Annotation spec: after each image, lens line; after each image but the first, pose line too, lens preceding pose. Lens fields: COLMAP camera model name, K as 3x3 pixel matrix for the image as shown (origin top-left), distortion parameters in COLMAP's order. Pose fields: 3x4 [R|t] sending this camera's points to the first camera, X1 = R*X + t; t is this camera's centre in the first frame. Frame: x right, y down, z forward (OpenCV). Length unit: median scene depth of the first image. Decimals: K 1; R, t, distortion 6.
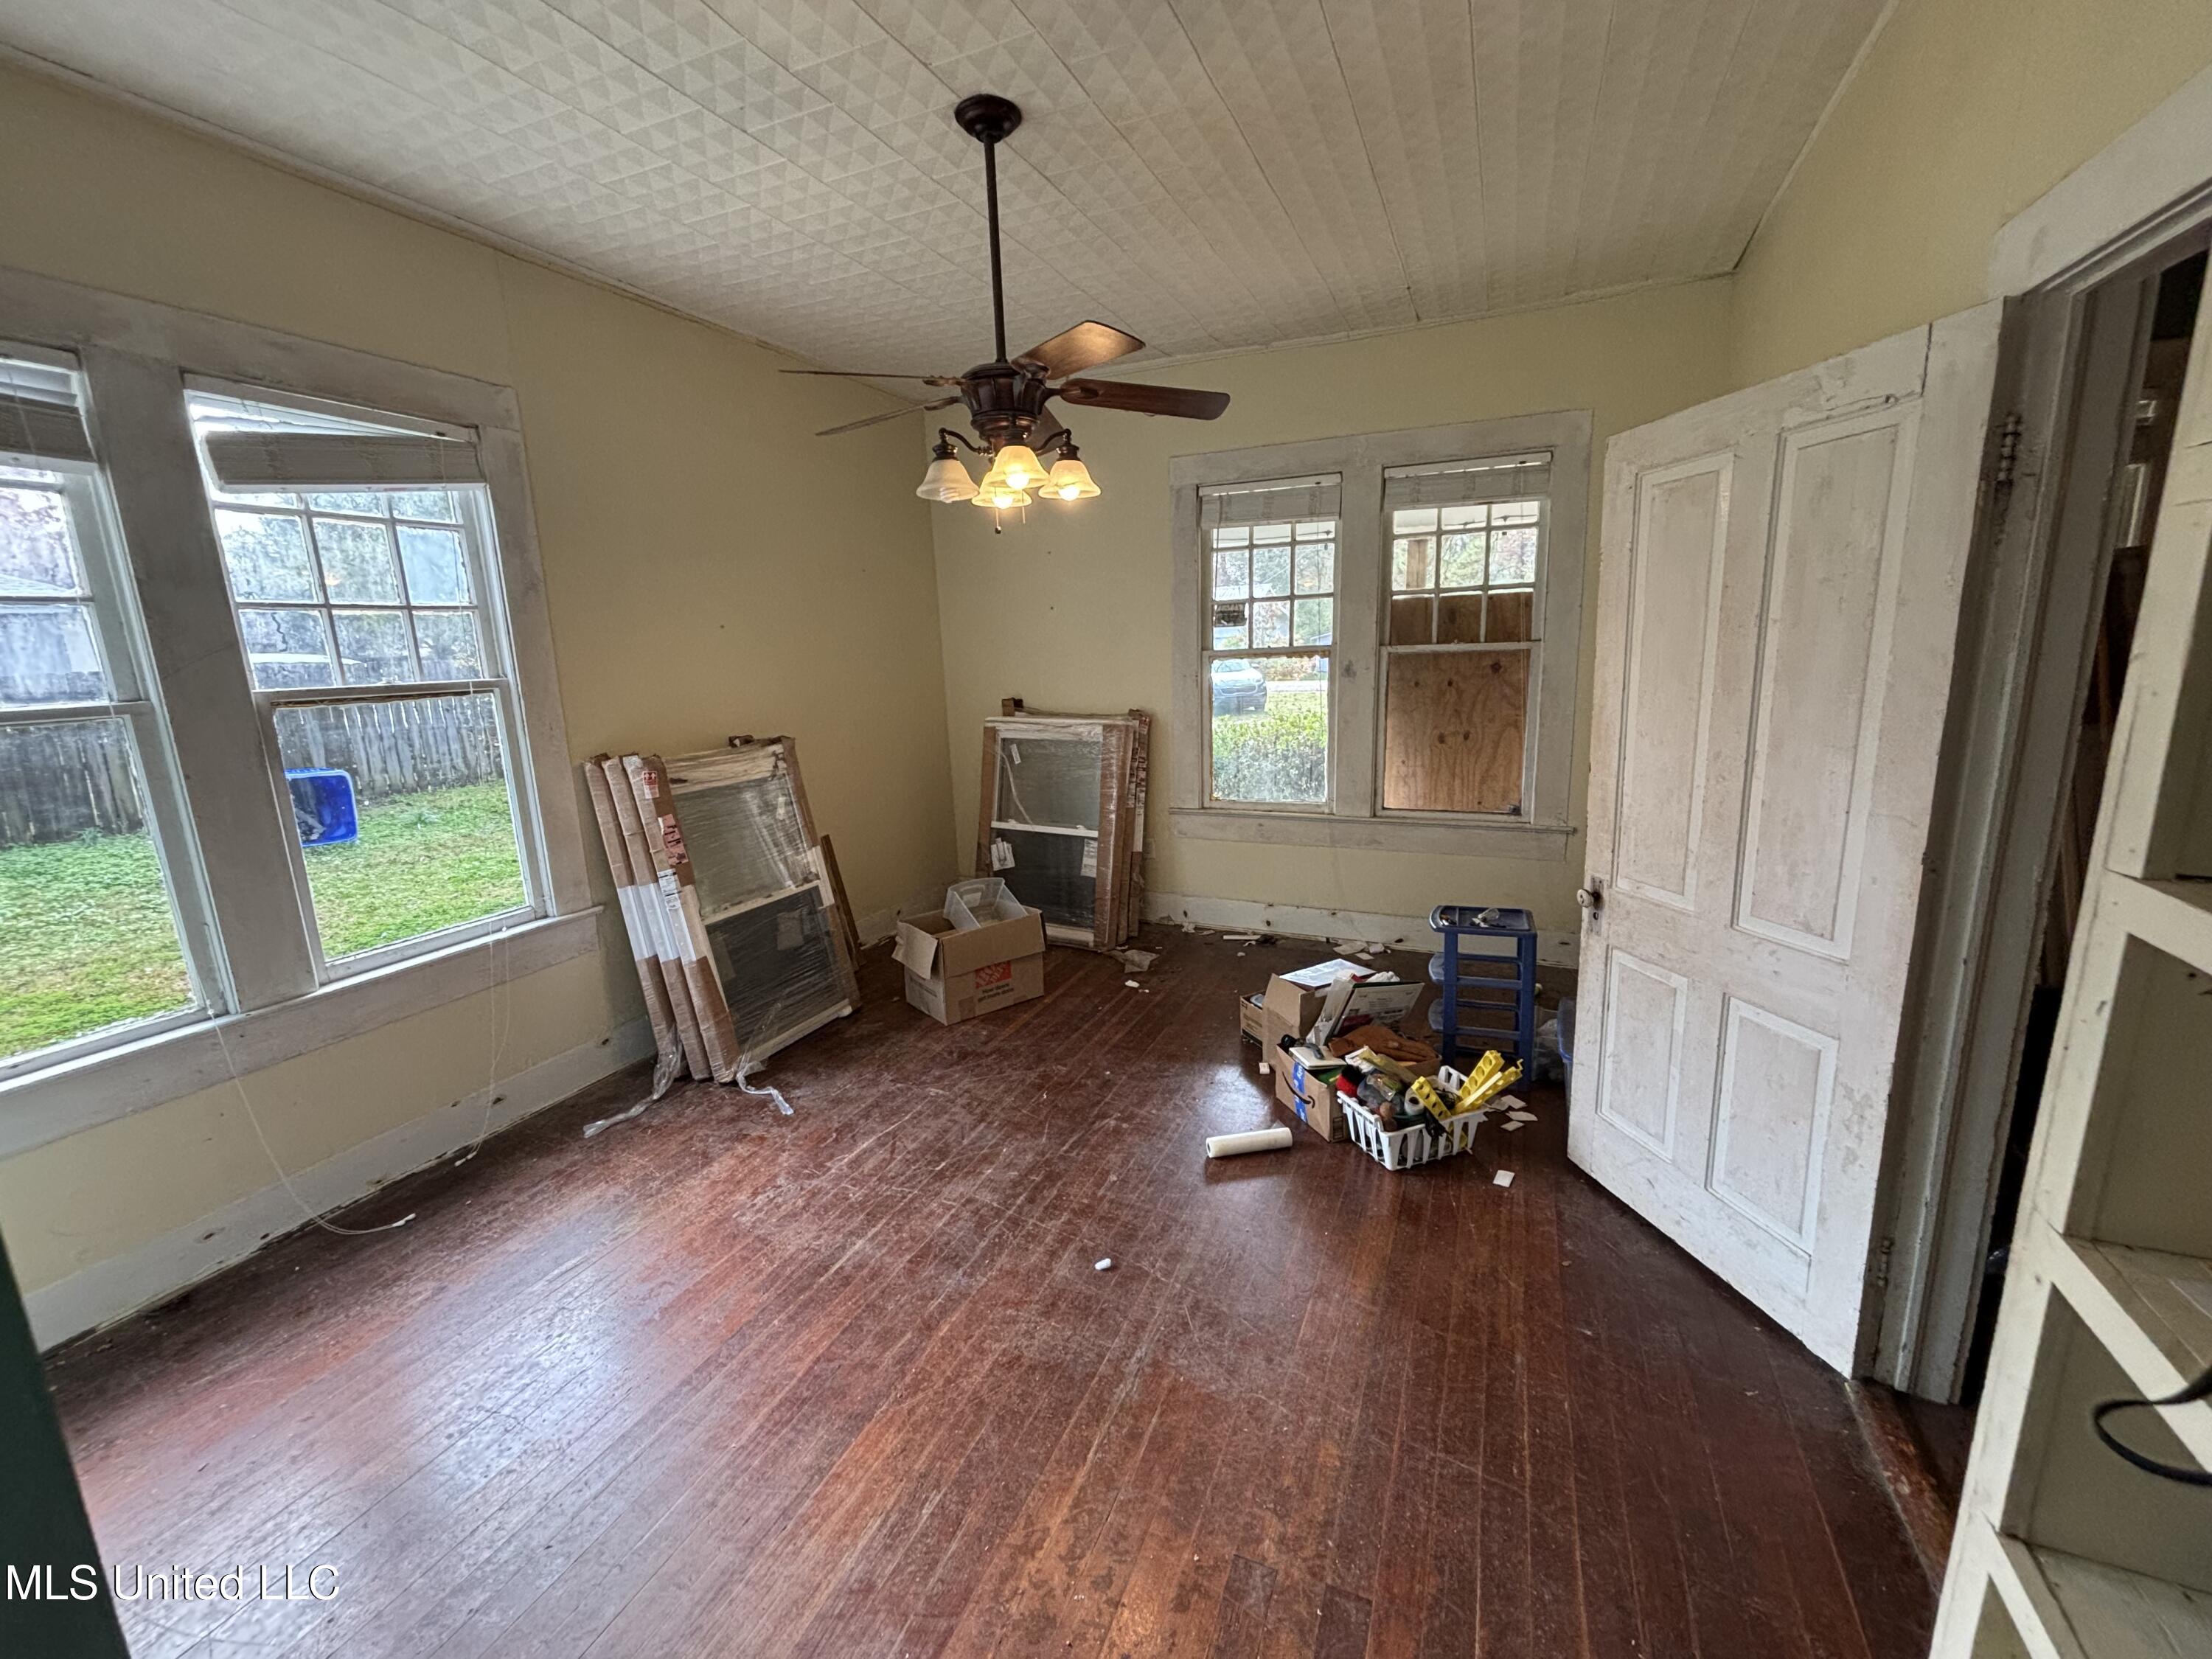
lens RADIAL K [[900.3, 0, 1106.0], [0, 900.3, 829.5], [0, 0, 1]] dist [0.035043, -0.030491]
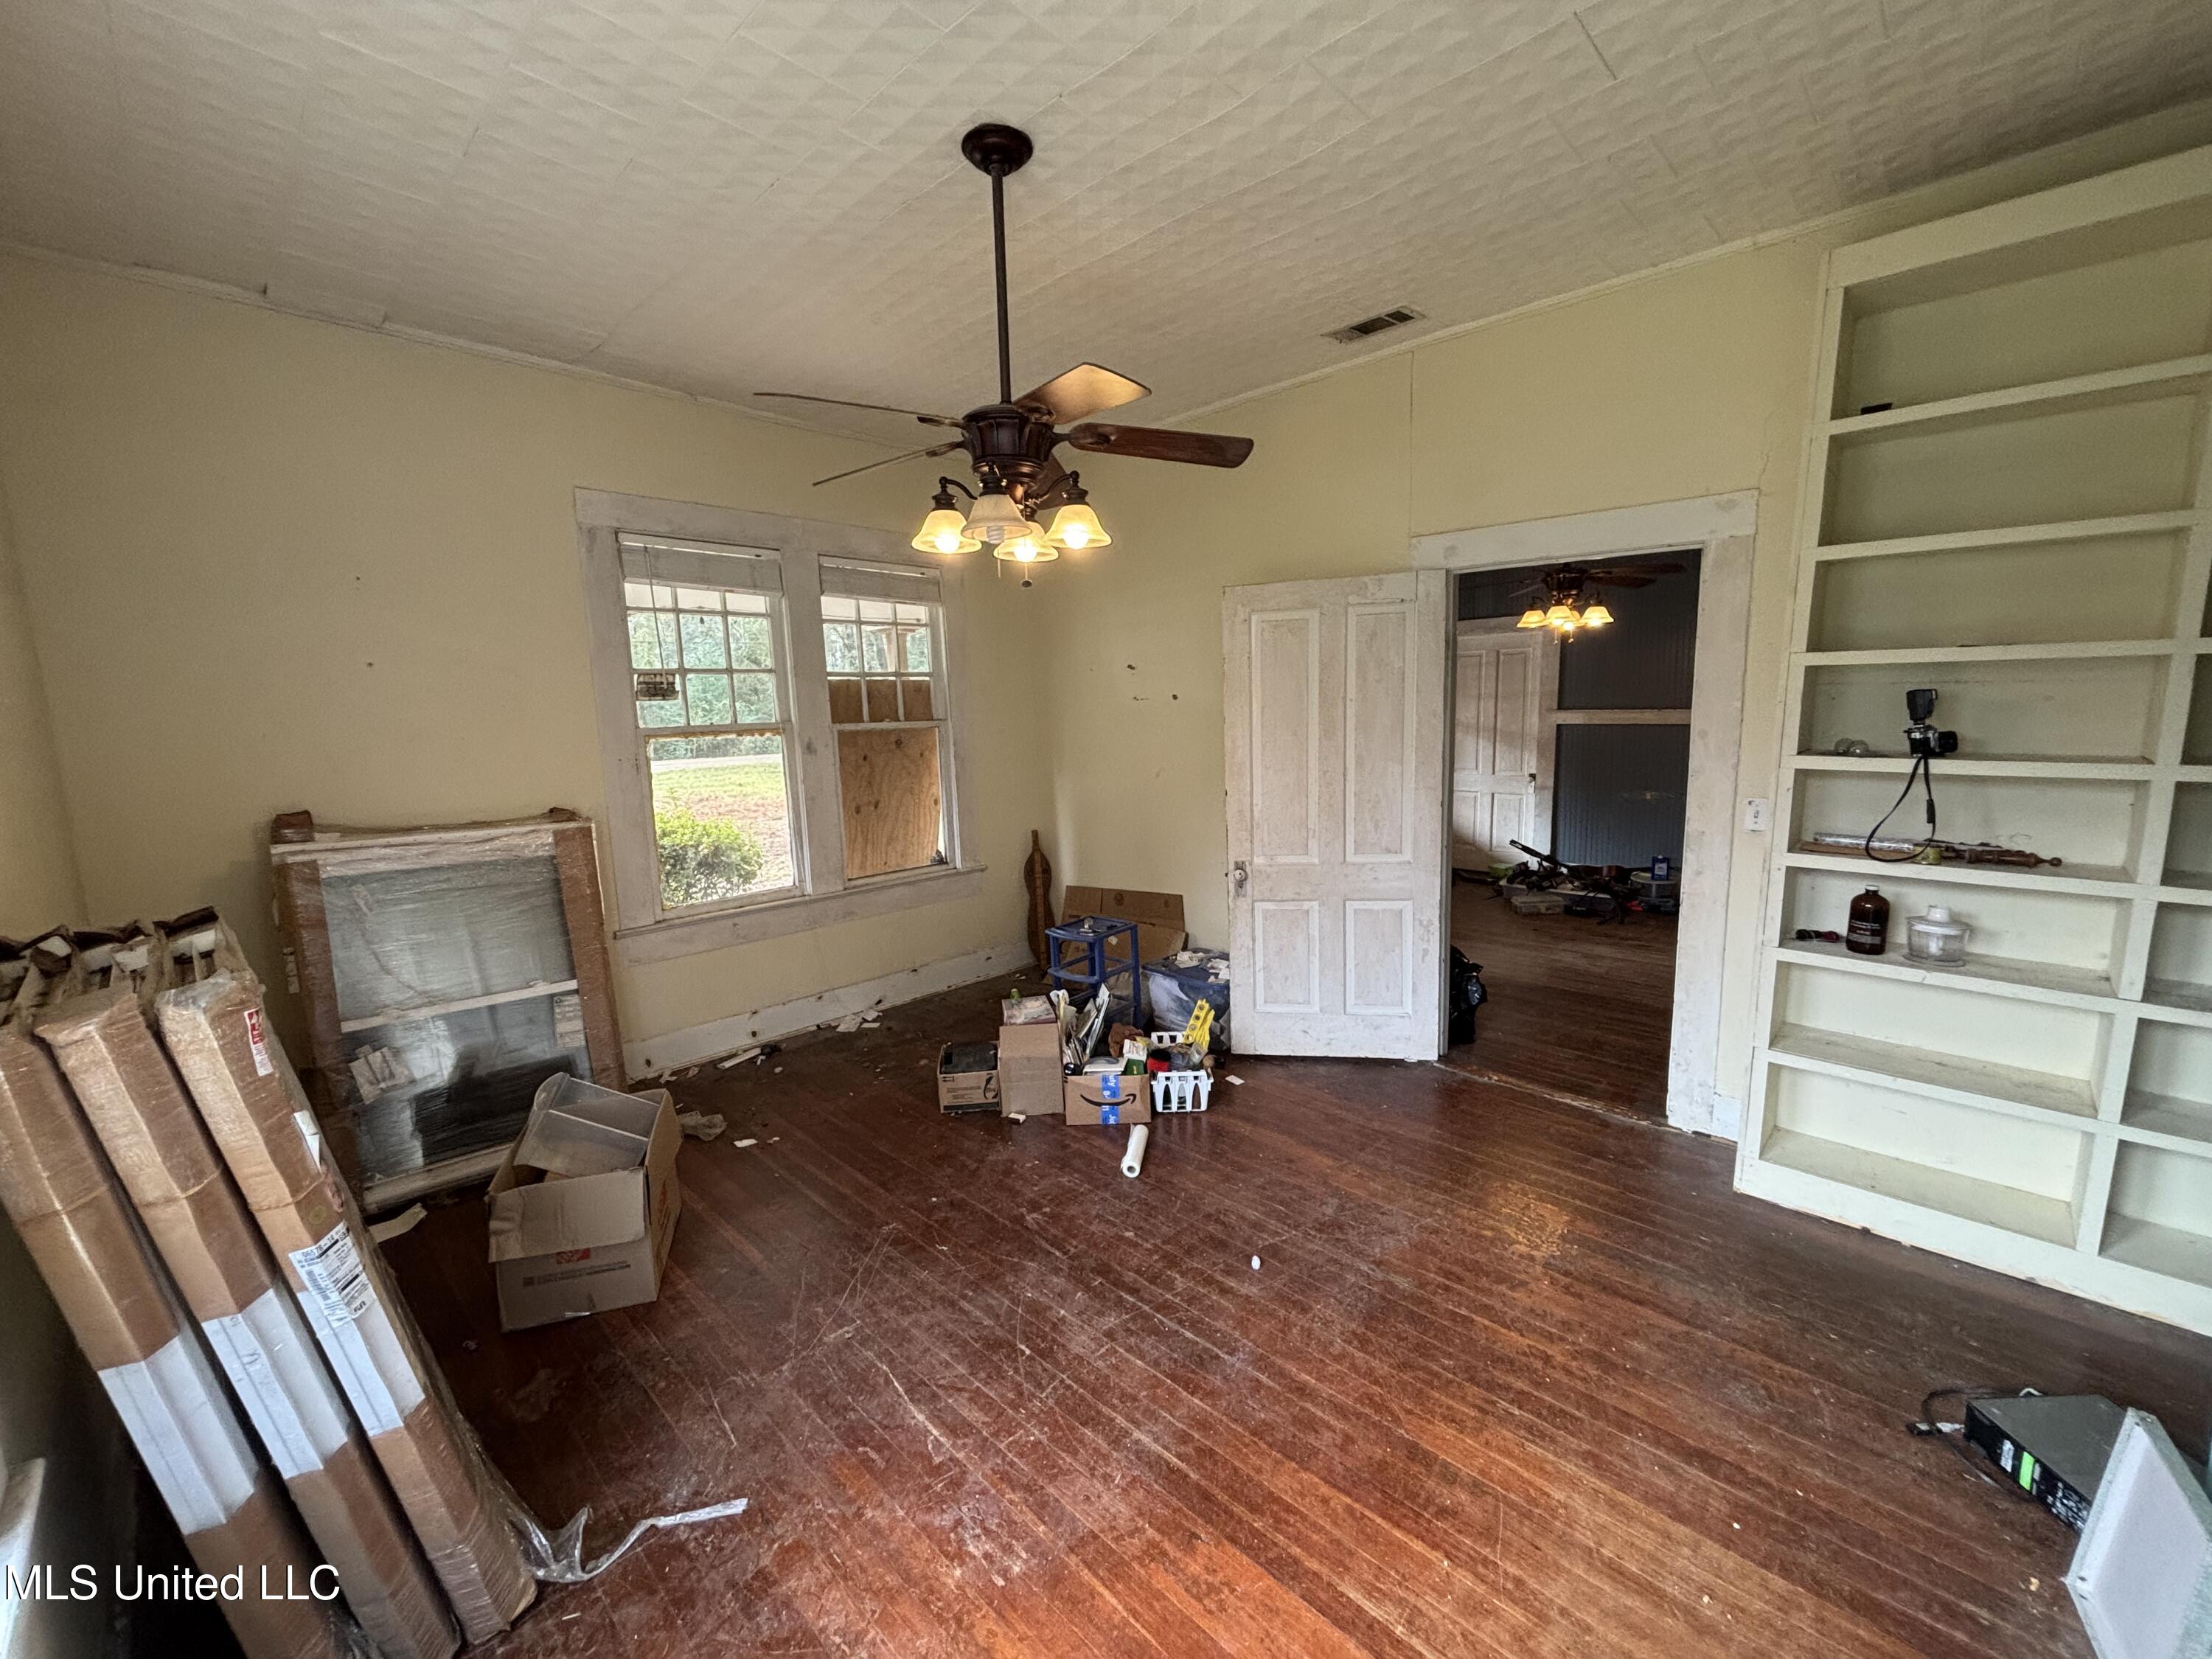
lens RADIAL K [[898.8, 0, 1106.0], [0, 898.8, 829.5], [0, 0, 1]] dist [0.010613, -0.004098]
pose [[0.336137, -0.104896, 0.935953, -0.586401], [0.202796, 0.978528, 0.036835, -0.062392], [-0.919720, 0.177426, 0.350192, 0.394427]]
